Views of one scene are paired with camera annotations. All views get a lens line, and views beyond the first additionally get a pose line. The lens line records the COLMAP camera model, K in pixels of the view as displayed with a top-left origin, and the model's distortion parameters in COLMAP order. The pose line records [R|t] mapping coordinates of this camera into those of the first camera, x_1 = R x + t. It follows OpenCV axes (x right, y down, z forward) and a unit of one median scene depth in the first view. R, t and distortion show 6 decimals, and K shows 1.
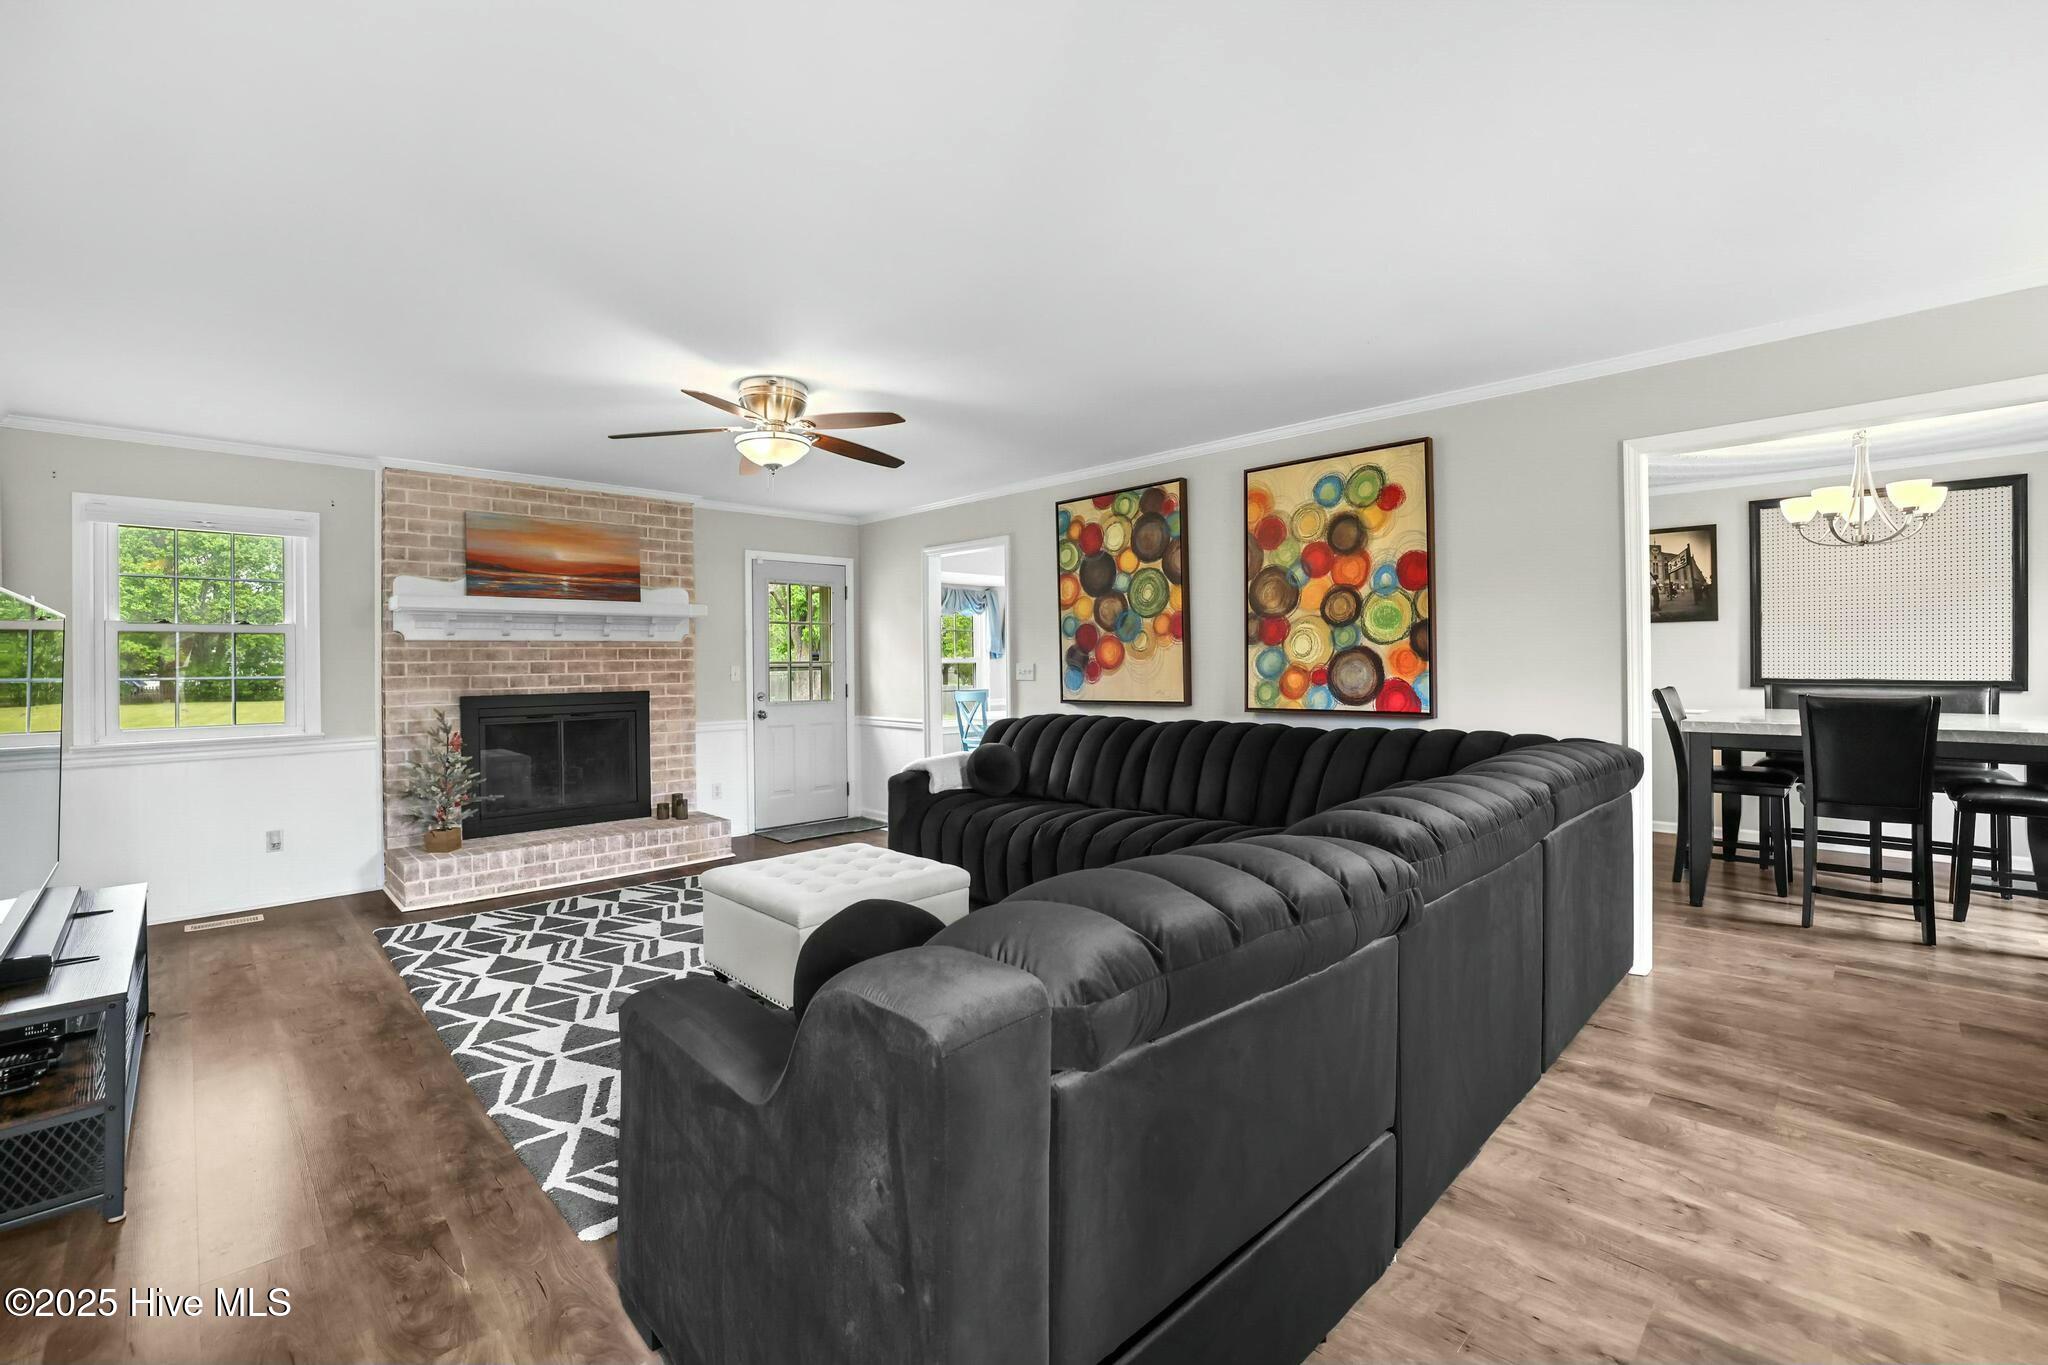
lens RADIAL K [[864.2, 0, 1022.6], [0, 864.2, 674.9], [0, 0, 1]] dist [-0.035033, 0.000112]
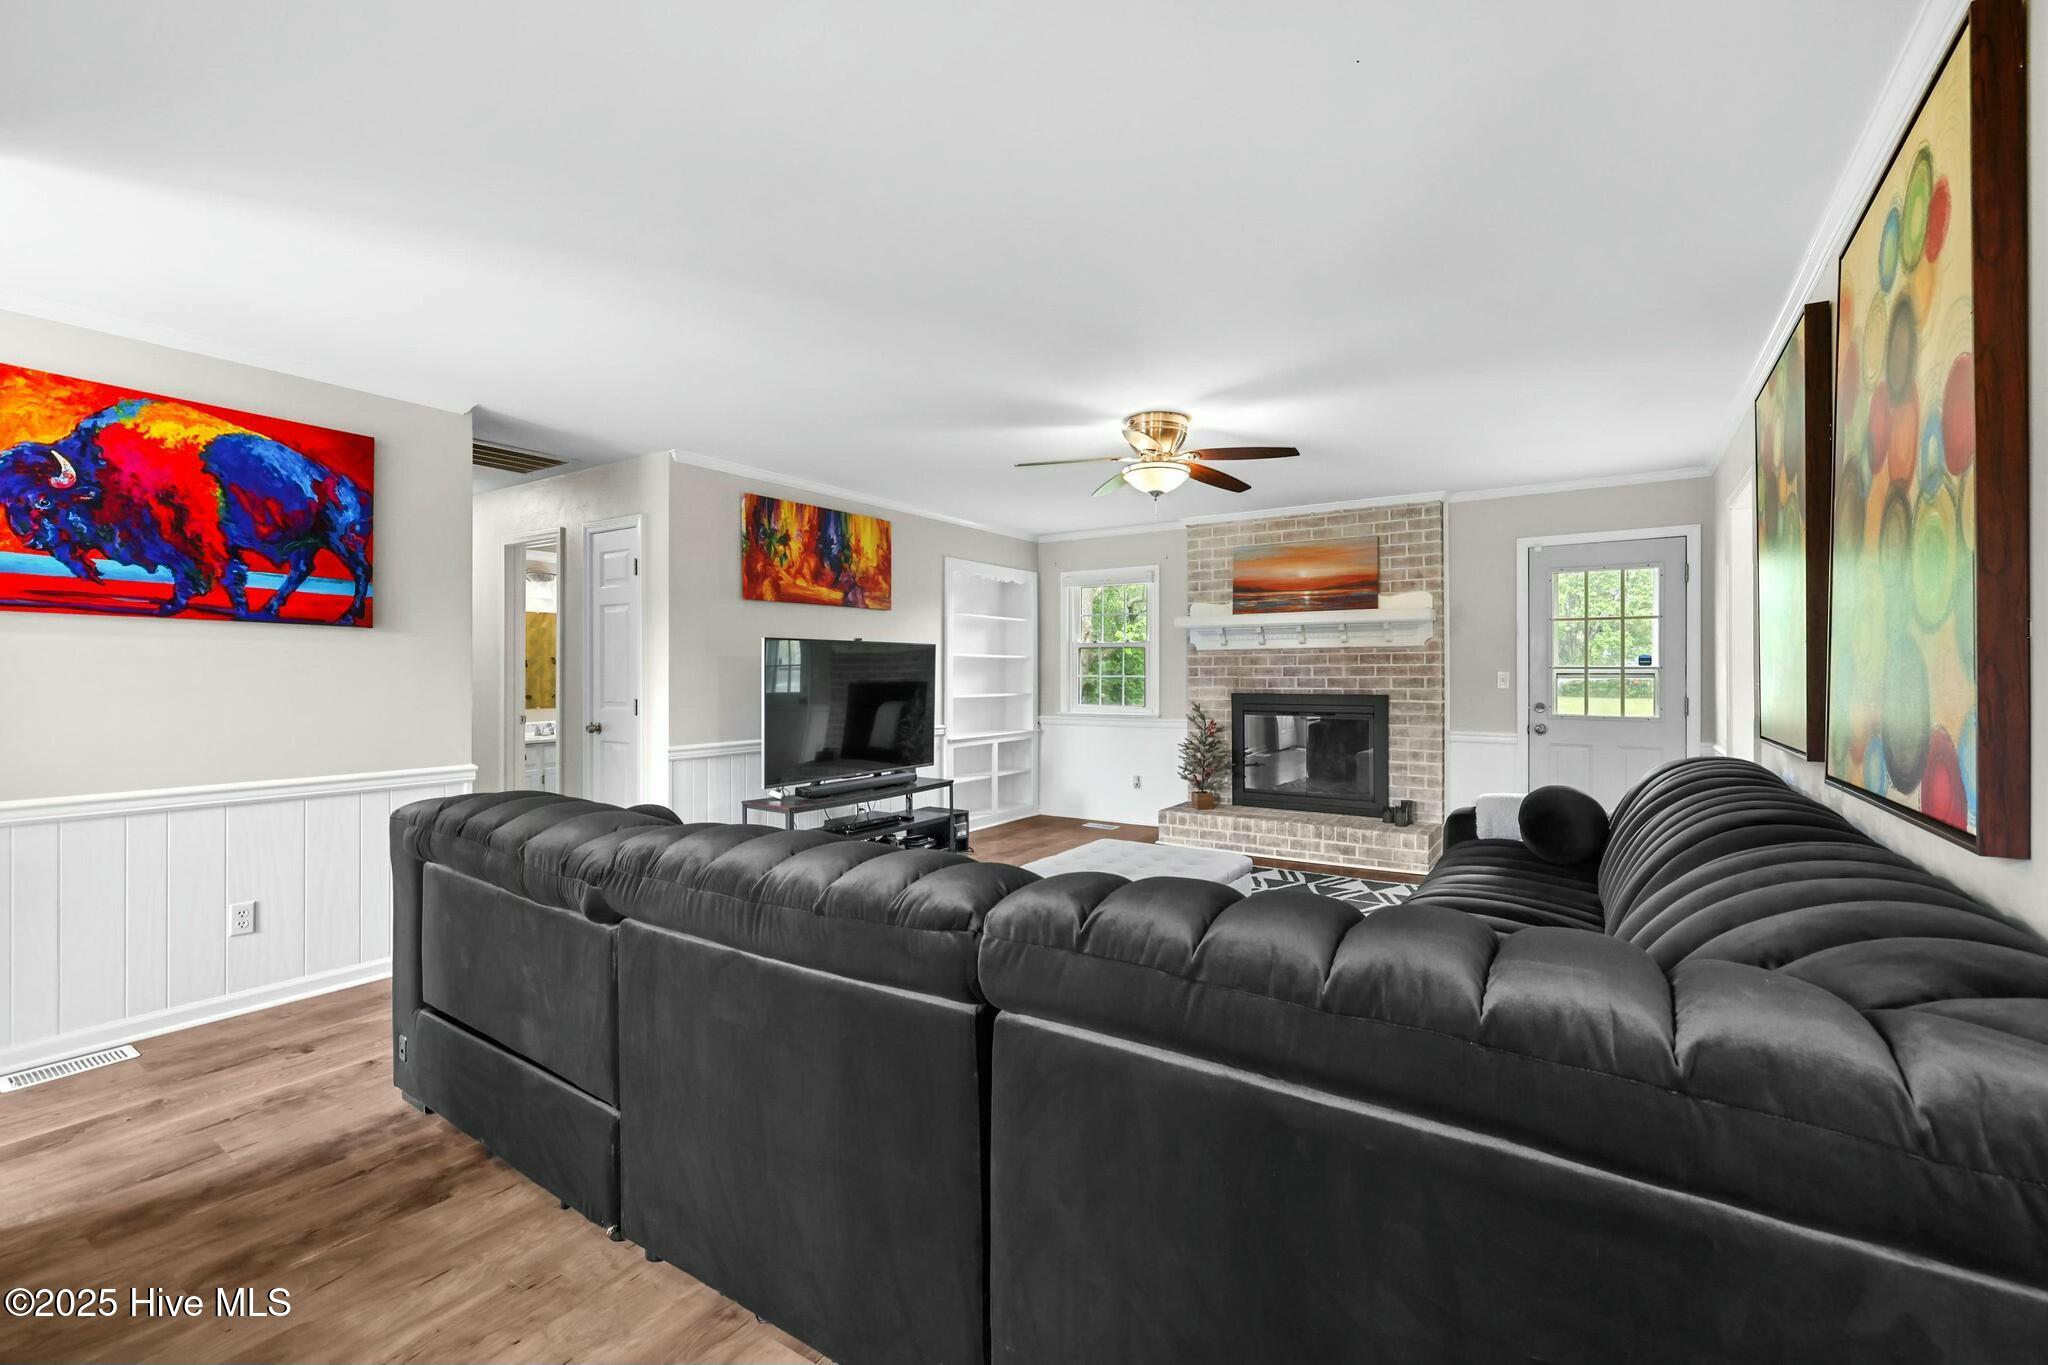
lens RADIAL K [[864.2, 0, 1022.6], [0, 864.2, 674.9], [0, 0, 1]] dist [-0.035033, 0.000112]
pose [[0.196341, 0.012359, -0.980458, 0.516822], [-0.014619, 0.999846, 0.009676, -0.009532], [0.980427, 0.012433, 0.196492, 0.407360]]
